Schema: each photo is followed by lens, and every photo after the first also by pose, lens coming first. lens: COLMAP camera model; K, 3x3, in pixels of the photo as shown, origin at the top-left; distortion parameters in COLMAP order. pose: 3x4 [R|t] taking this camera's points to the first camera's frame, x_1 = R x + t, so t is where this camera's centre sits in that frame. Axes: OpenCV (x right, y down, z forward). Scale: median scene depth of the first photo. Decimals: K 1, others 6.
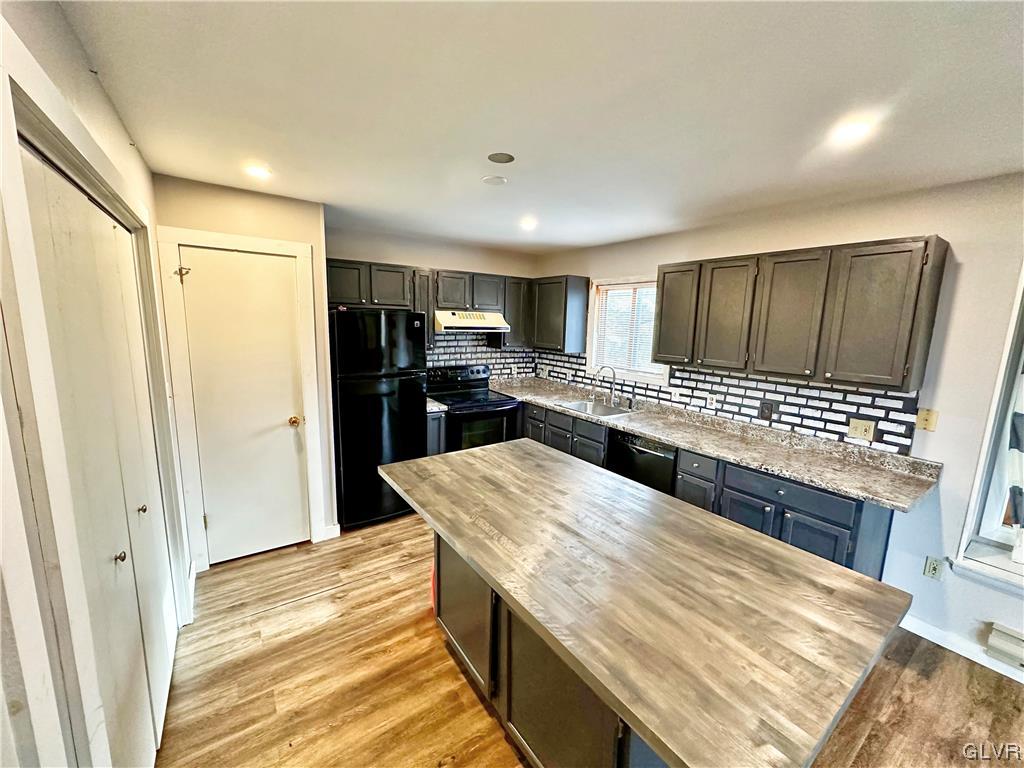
lens RADIAL K [[406.8, 0, 512.0], [0, 406.8, 384.0], [0, 0, 1]] dist [-0.002216, 0.000637]
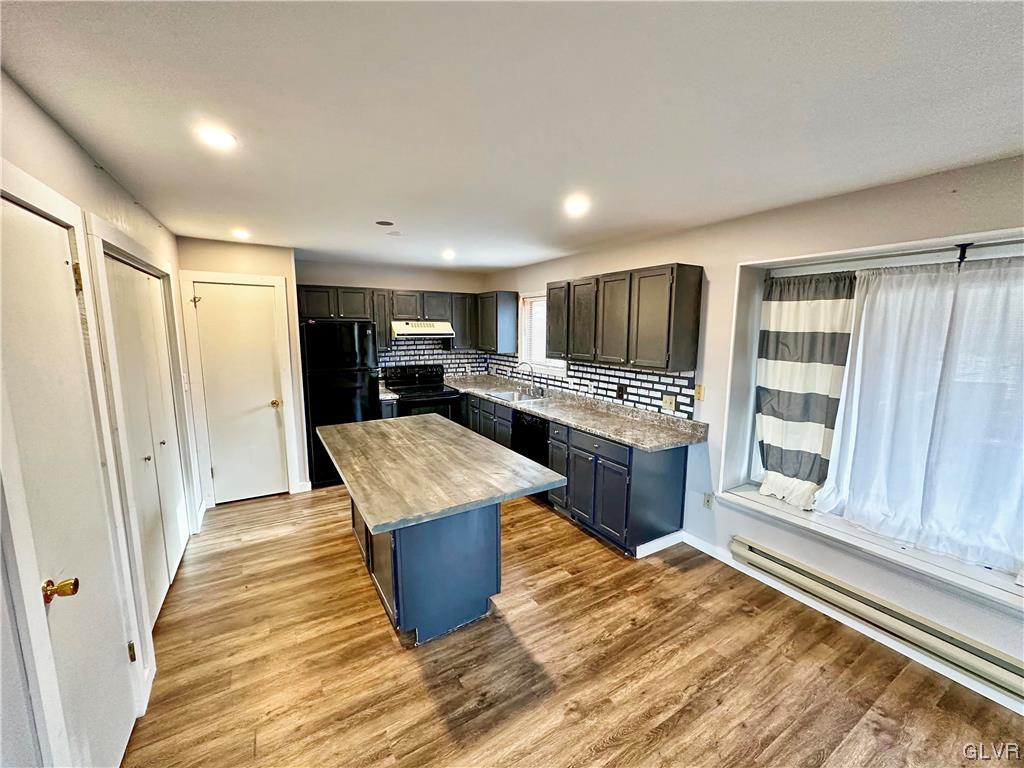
lens RADIAL K [[406.8, 0, 512.0], [0, 406.8, 384.0], [0, 0, 1]] dist [-0.002216, 0.000637]
pose [[0.997544, -0.011288, -0.069130, 0.333395], [0.009935, 0.999753, -0.019882, 0.055321], [0.069338, 0.019146, 0.997409, -0.298710]]
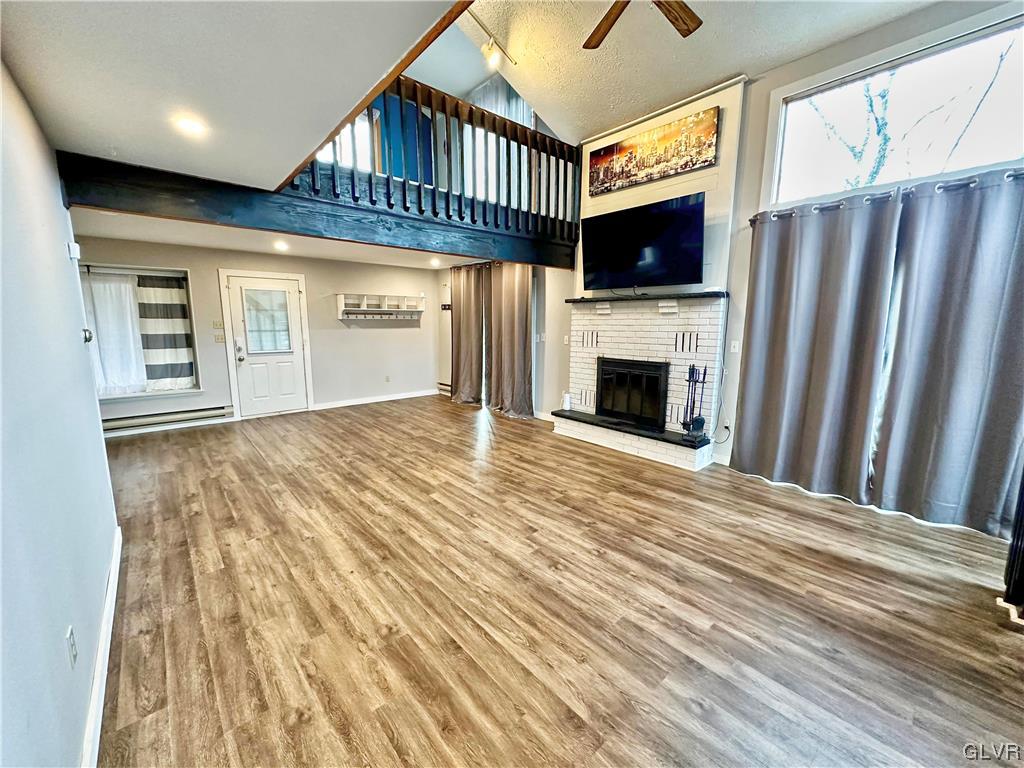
lens RADIAL K [[406.8, 0, 512.0], [0, 406.8, 384.0], [0, 0, 1]] dist [-0.002216, 0.000637]
pose [[-0.113731, -0.183196, 0.976476, -0.797221], [0.147828, 0.968792, 0.198972, 0.205443], [-0.982452, 0.166979, -0.083100, -1.014608]]
